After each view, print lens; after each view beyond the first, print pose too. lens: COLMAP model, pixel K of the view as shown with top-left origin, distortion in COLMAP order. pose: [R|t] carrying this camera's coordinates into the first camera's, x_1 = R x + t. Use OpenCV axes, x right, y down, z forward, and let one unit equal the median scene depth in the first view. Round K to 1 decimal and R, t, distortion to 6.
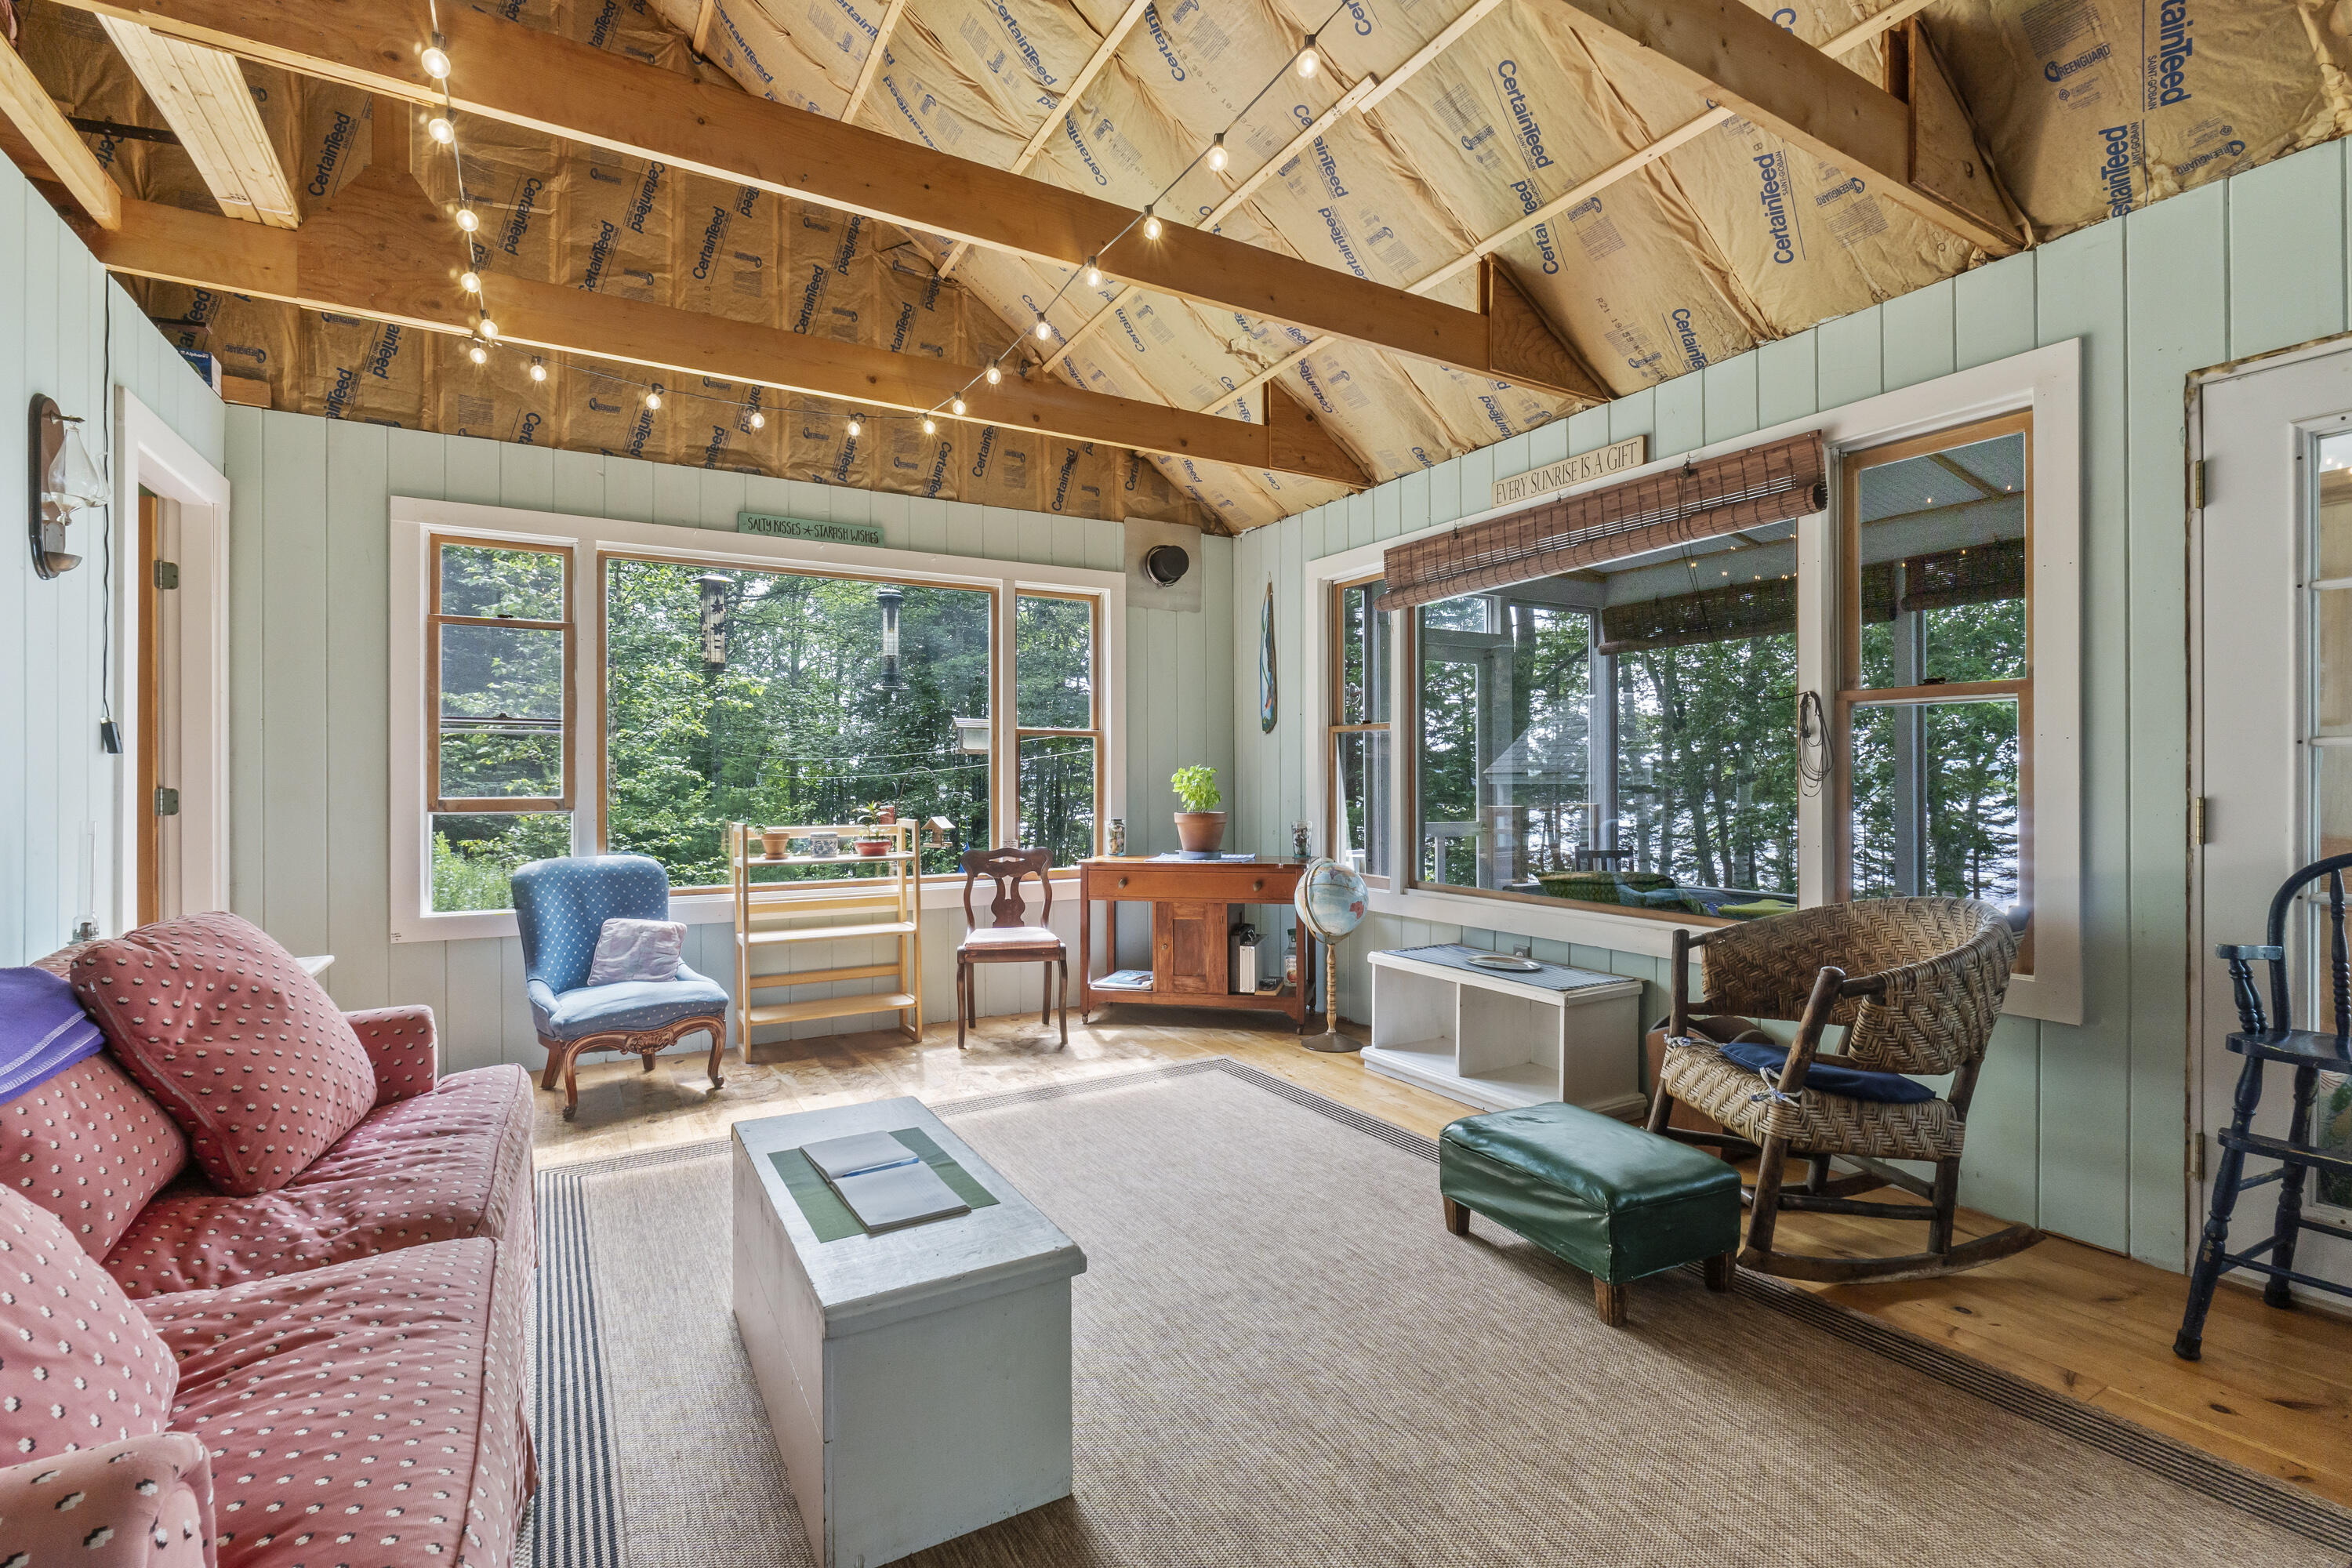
lens RADIAL K [[1054.0, 0, 1175.6], [0, 1054.0, 772.9], [0, 0, 1]] dist [-0.001310, -0.000322]
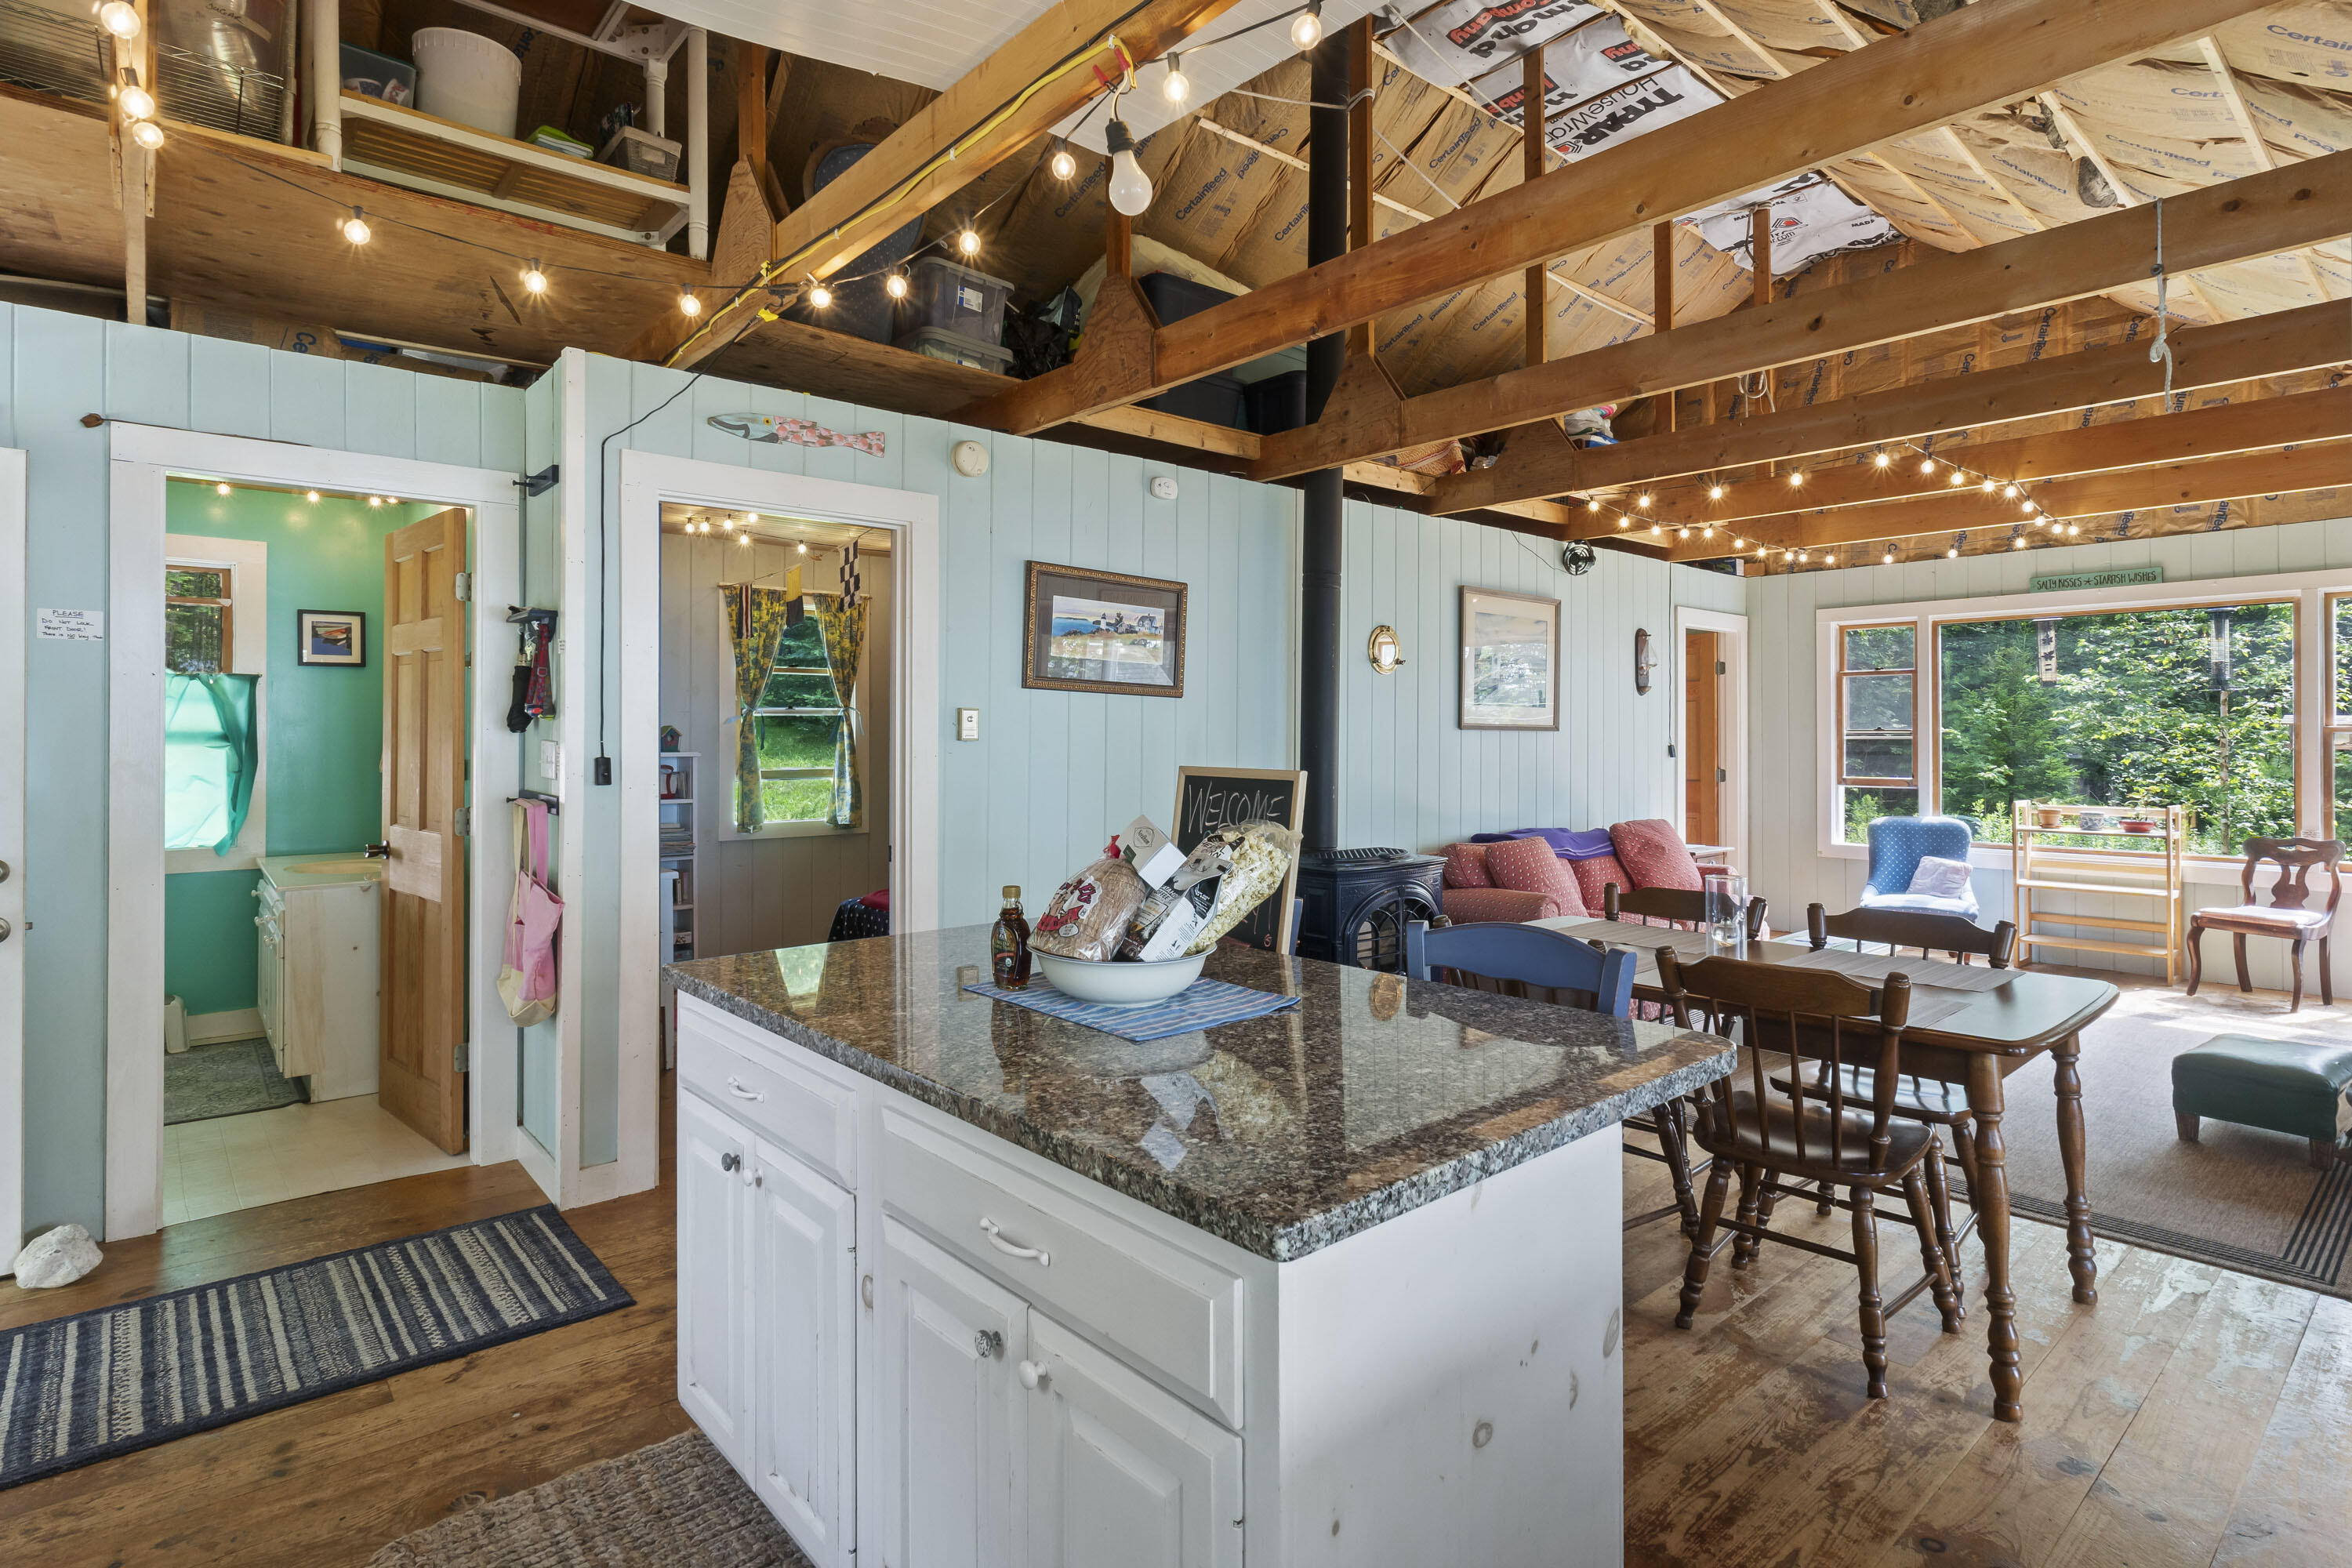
lens RADIAL K [[1196.0, 0, 1176.0], [0, 1196.0, 784.0], [0, 0, 1]] dist [-0.000753, -0.000159]
pose [[0.188100, 0.038827, -0.981382, 1.017503], [0.006628, 0.999145, 0.040800, -0.051760], [0.982128, -0.014179, 0.187682, -0.447298]]
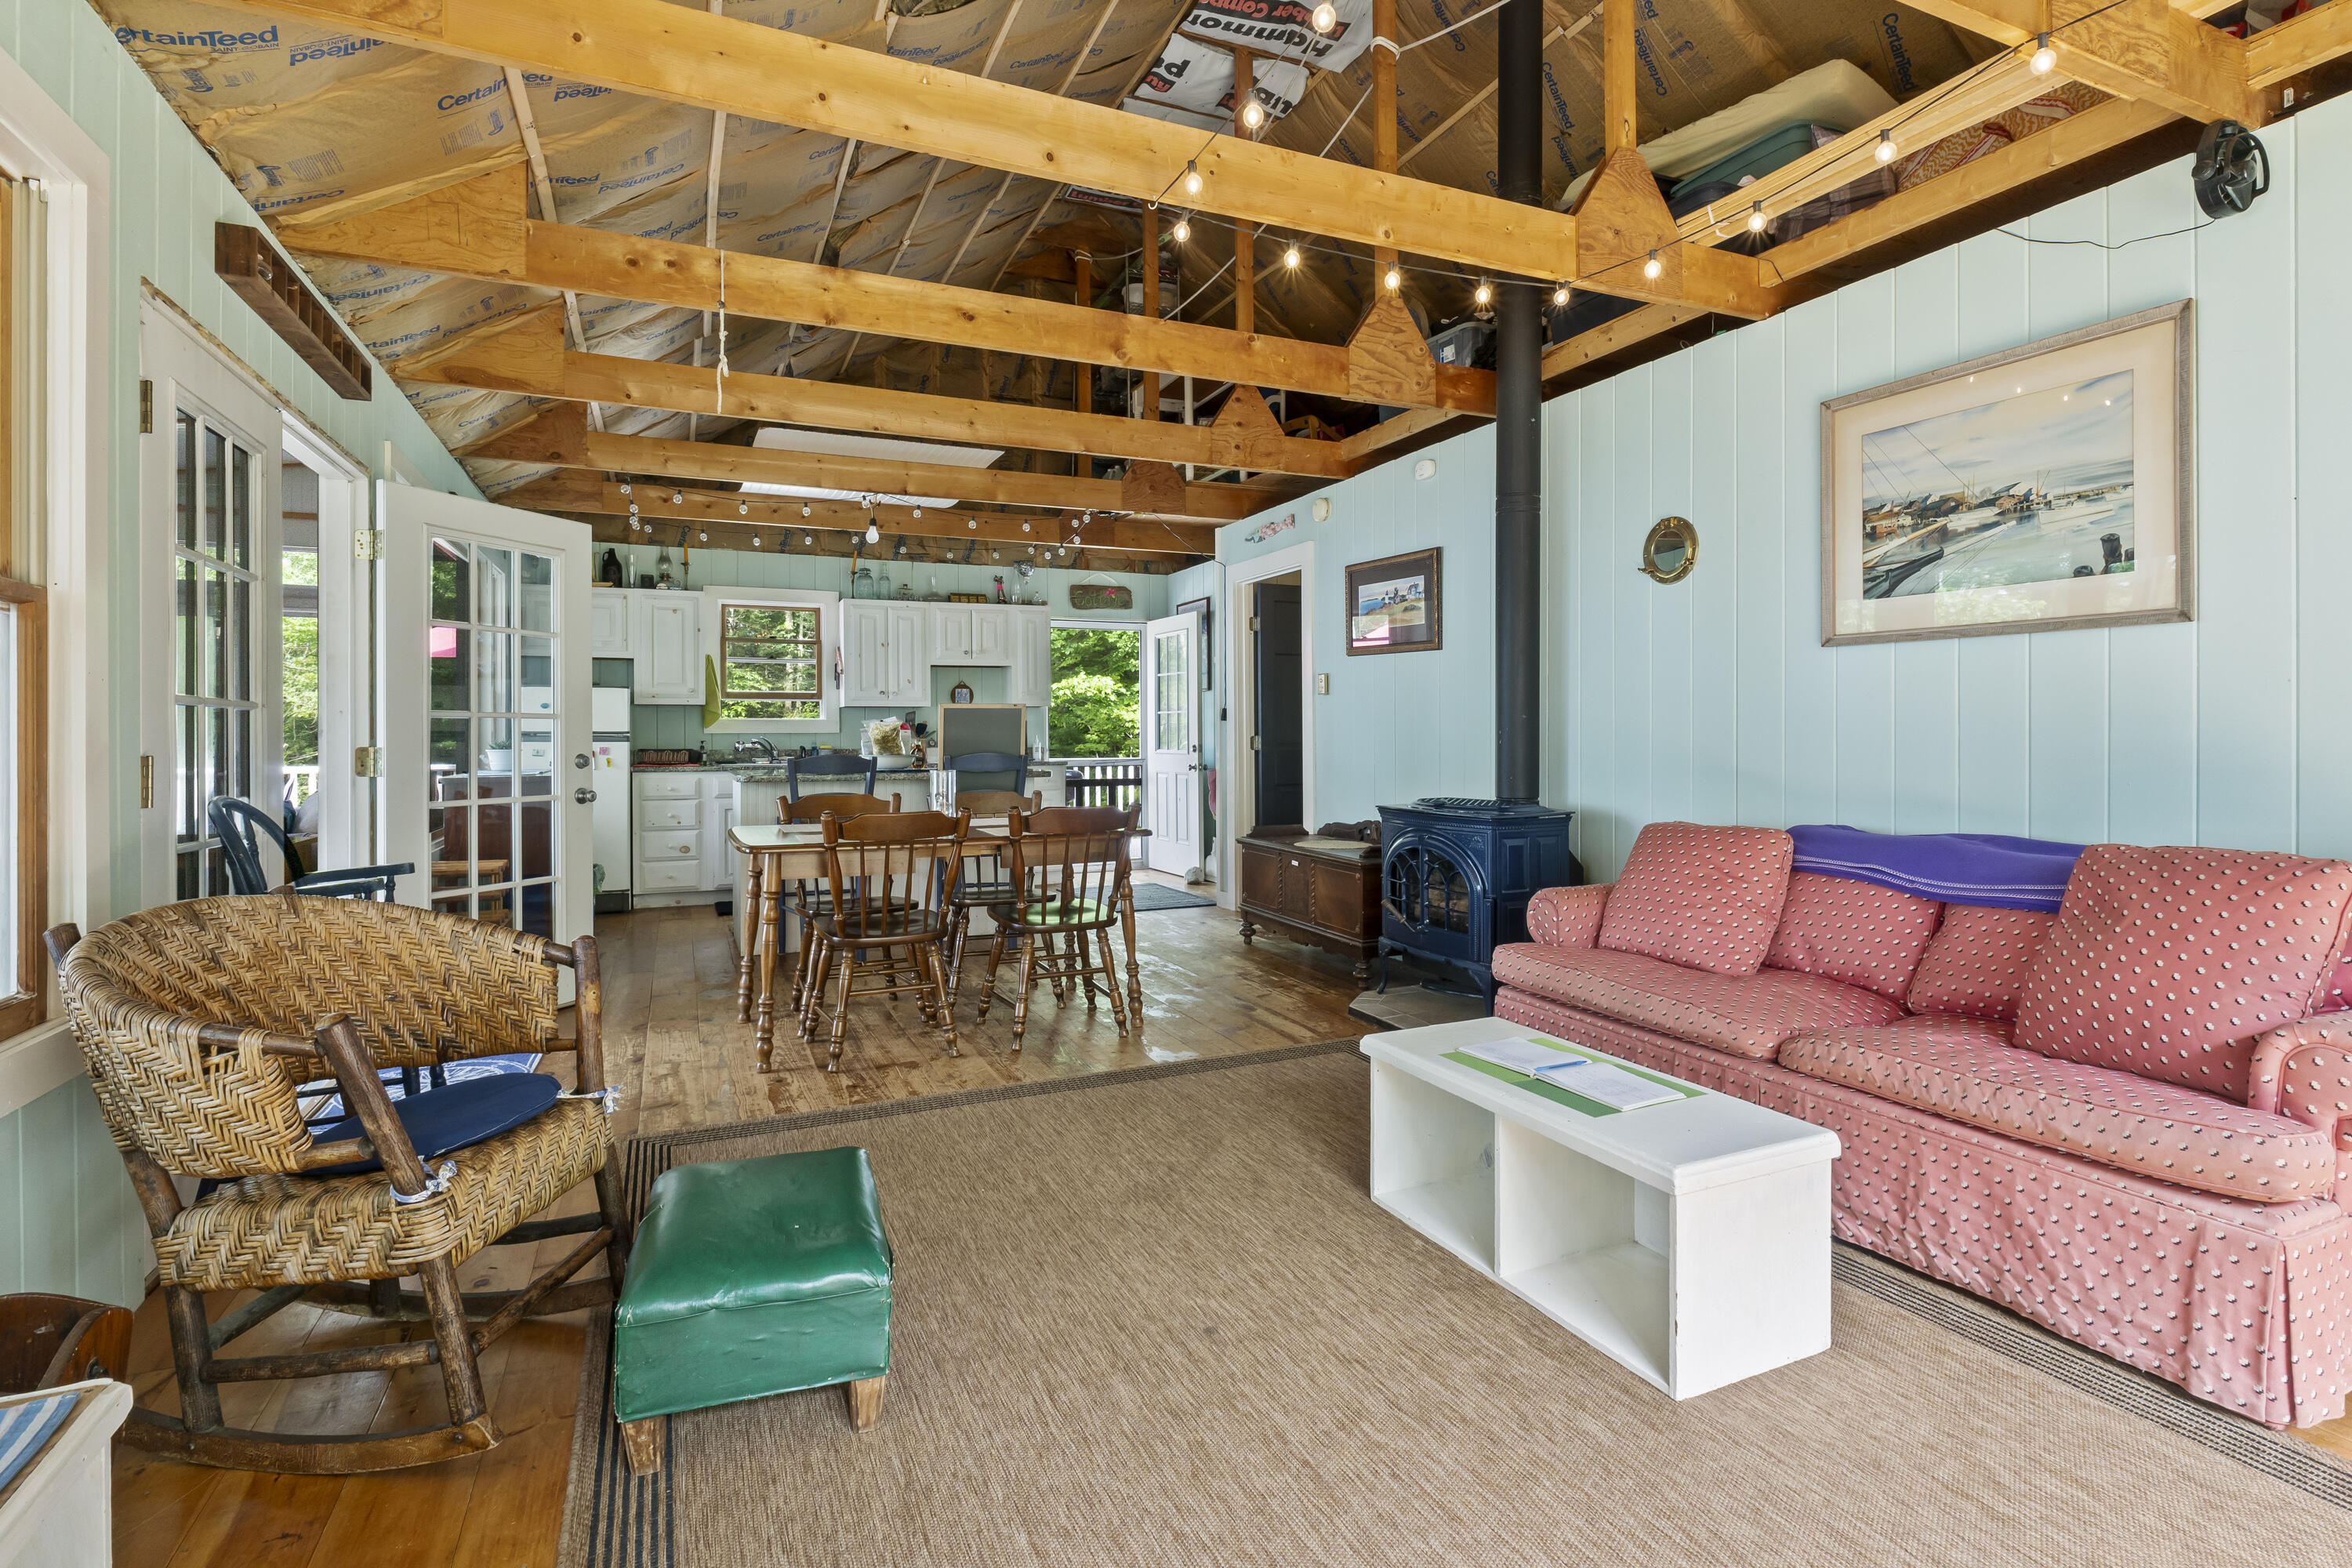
lens RADIAL K [[1116.2, 0, 1174.1], [0, 1116.2, 735.0], [0, 0, 1]] dist [0.000265, 0.000030]
pose [[-0.993713, 0.005660, 0.111812, -0.000006], [0.005339, 0.999981, -0.003171, 0.008074], [-0.111828, -0.002554, -0.993724, 1.049293]]
